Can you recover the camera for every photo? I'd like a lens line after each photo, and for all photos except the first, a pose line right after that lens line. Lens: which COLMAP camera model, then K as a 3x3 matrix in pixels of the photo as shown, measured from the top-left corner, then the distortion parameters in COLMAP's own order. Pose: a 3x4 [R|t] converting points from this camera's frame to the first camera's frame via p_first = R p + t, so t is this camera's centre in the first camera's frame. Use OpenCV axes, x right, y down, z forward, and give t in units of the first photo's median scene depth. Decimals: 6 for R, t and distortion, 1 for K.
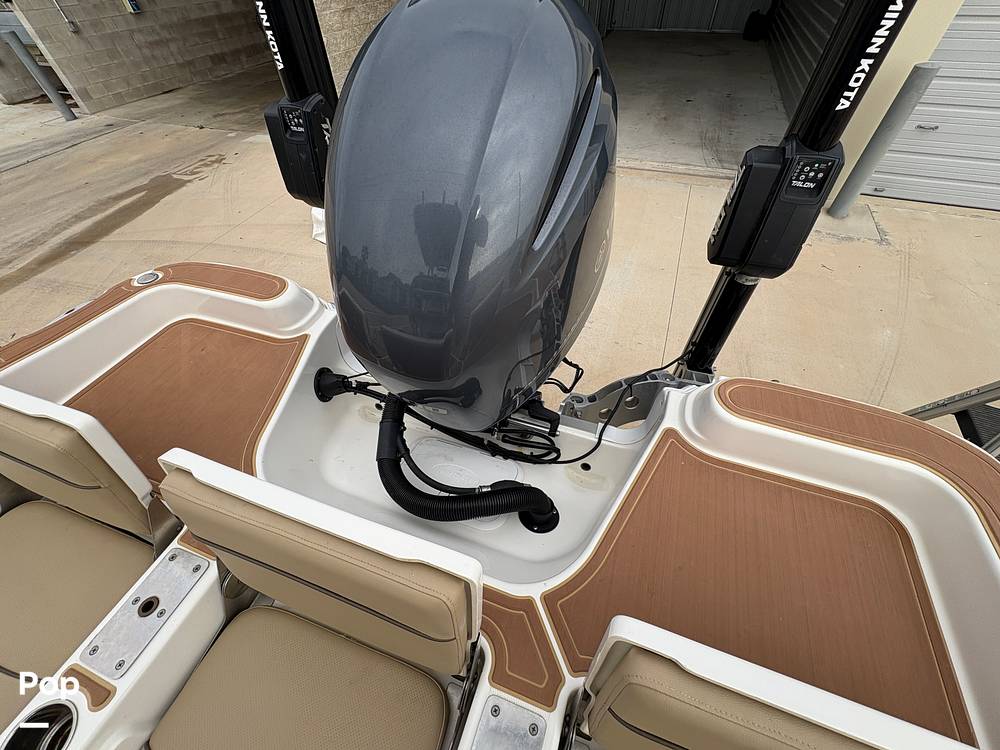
lens RADIAL K [[398.9, 0, 502.5], [0, 398.9, 375.5], [0, 0, 1]] dist [0.001461, -0.000255]
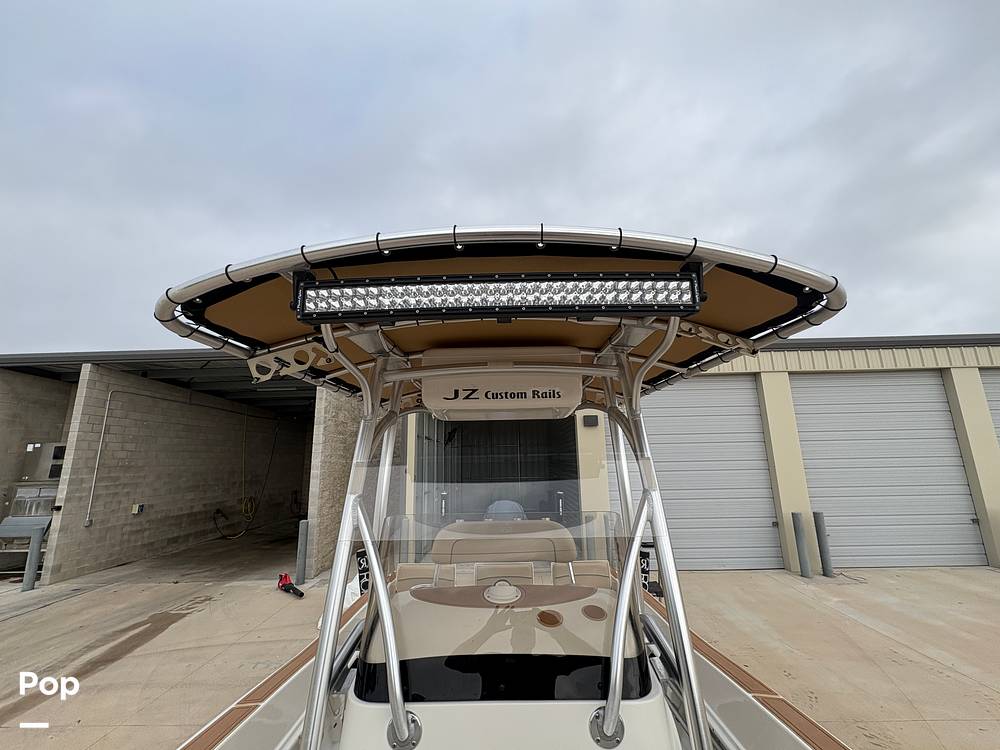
lens RADIAL K [[398.9, 0, 501.2], [0, 398.9, 376.8], [0, 0, 1]] dist [0.001461, -0.000255]
pose [[0.942990, 0.071558, 0.325037, -0.307357], [0.245104, 0.511363, -0.823670, 0.436910], [-0.225152, 0.856380, 0.464671, -0.486684]]
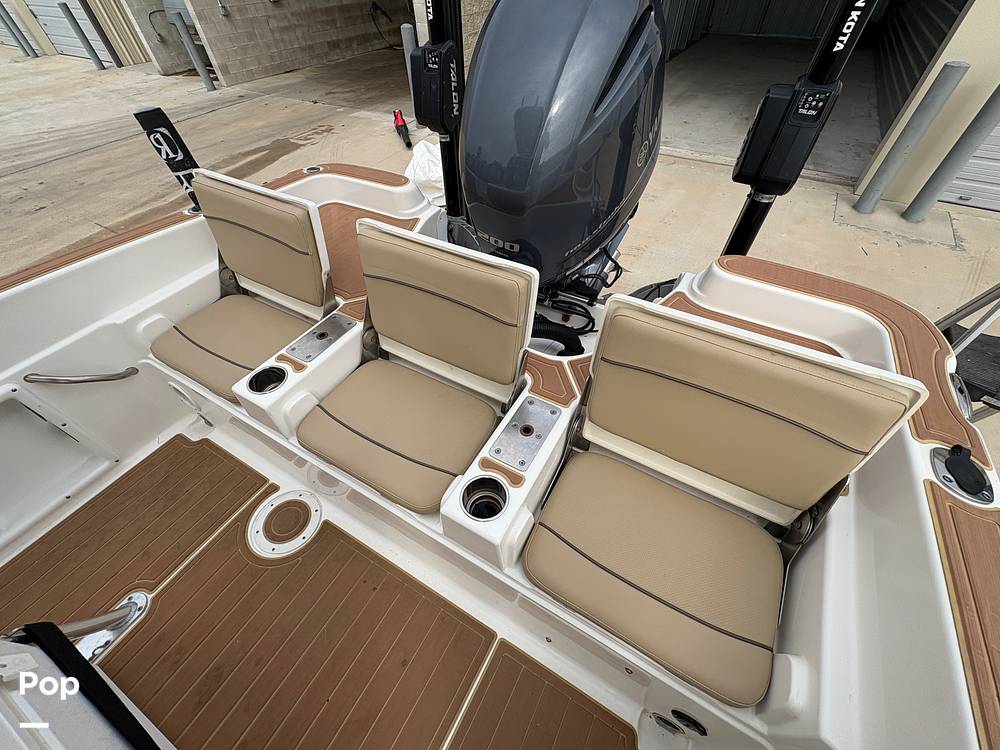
lens RADIAL K [[398.9, 0, 502.2], [0, 398.9, 374.8], [0, 0, 1]] dist [0.001461, -0.000255]
pose [[0.984157, 0.134958, -0.114989, 0.004766], [-0.135467, 0.990776, 0.003411, 0.089549], [0.114388, 0.012220, 0.993361, -0.072691]]
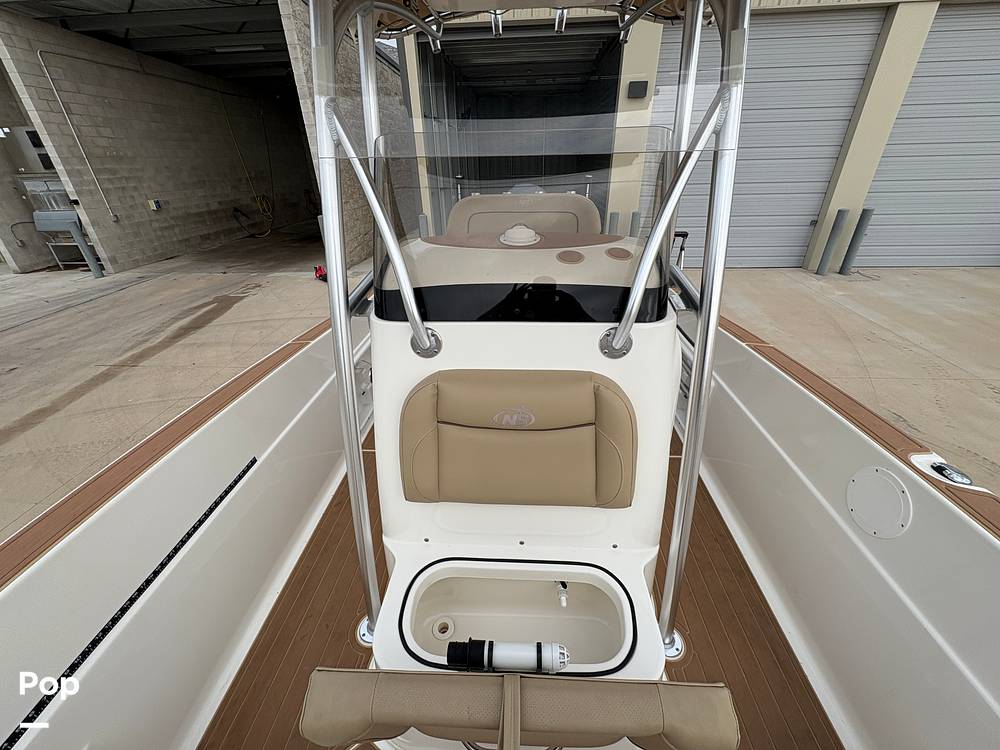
lens RADIAL K [[398.9, 0, 501.3], [0, 398.9, 376.8], [0, 0, 1]] dist [0.001461, -0.000255]
pose [[0.958185, -0.133433, 0.253136, -0.294201], [0.210374, 0.928141, -0.307077, 0.442908], [-0.193972, 0.347490, 0.917402, -0.433740]]
